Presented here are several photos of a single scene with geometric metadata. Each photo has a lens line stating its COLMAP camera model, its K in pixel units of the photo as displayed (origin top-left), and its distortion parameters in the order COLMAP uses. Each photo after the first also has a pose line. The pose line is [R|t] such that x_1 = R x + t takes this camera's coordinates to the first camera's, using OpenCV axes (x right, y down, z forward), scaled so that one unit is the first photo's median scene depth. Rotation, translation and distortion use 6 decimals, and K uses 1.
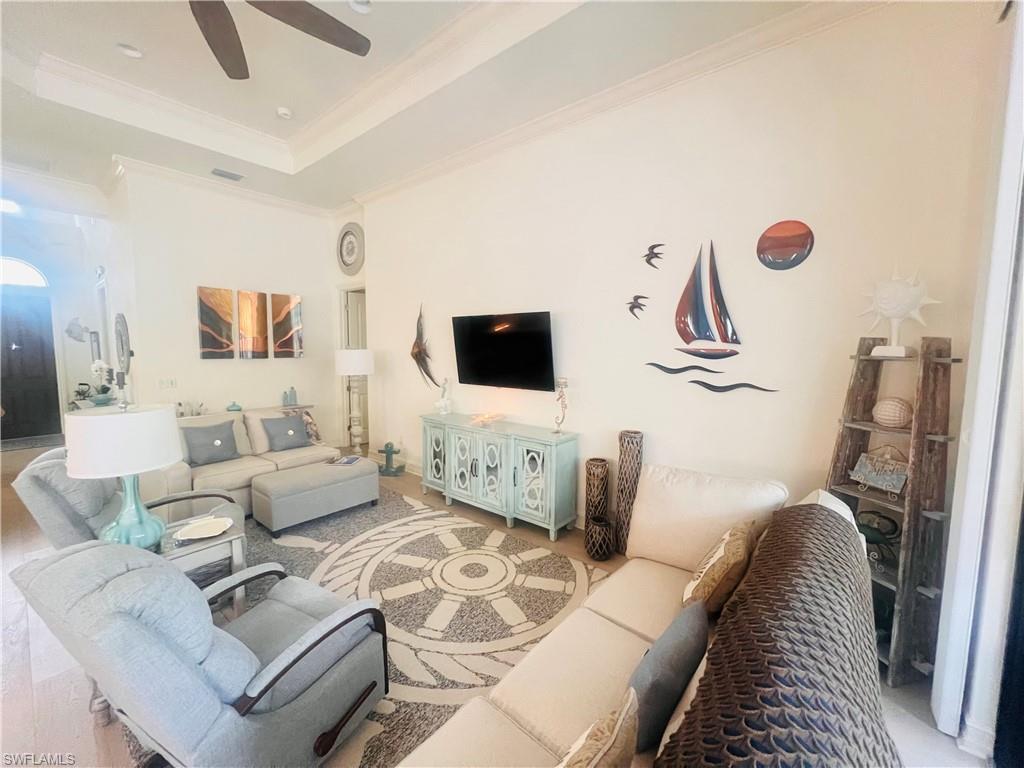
lens RADIAL K [[412.5, 0, 507.0], [0, 412.5, 386.5], [0, 0, 1]] dist [-0.000845, 0.000014]
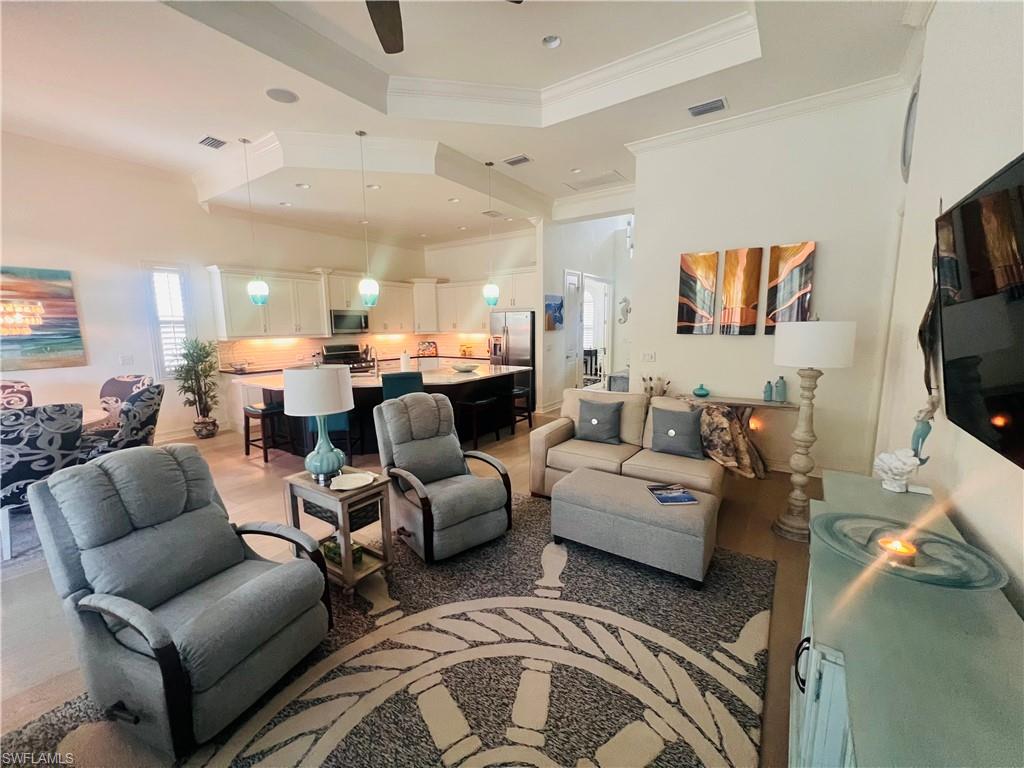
lens RADIAL K [[412.5, 0, 512.0], [0, 412.5, 383.7], [0, 0, 1]] dist [-0.000845, 0.000014]
pose [[0.083398, 0.134729, -0.987367, 0.183475], [-0.086612, 0.988049, 0.127507, -0.047823], [0.992745, 0.074884, 0.094071, 0.627140]]
